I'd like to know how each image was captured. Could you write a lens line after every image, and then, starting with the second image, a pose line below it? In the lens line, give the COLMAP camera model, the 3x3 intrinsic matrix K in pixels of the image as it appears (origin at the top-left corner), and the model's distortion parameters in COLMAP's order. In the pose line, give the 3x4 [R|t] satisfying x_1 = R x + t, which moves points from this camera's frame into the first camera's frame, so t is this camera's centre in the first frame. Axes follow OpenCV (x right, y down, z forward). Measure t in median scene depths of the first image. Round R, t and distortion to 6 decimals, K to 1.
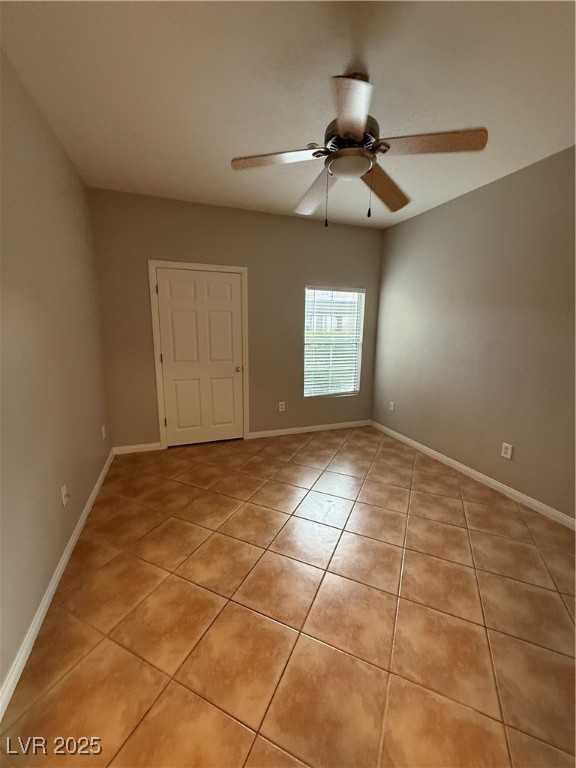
lens RADIAL K [[306.1, 0, 287.9], [0, 306.1, 381.2], [0, 0, 1]] dist [-0.002235, -0.000081]
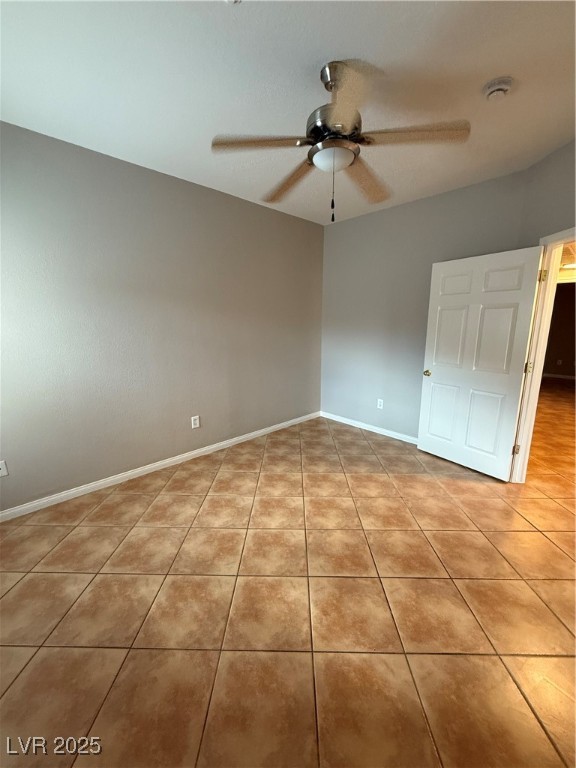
lens RADIAL K [[306.1, 0, 287.9], [0, 306.1, 381.2], [0, 0, 1]] dist [-0.002235, -0.000081]
pose [[-0.399075, -0.190451, 0.896921, -0.514296], [0.165296, 0.947222, 0.274678, -0.209477], [-0.901896, 0.257874, -0.346532, 1.115259]]
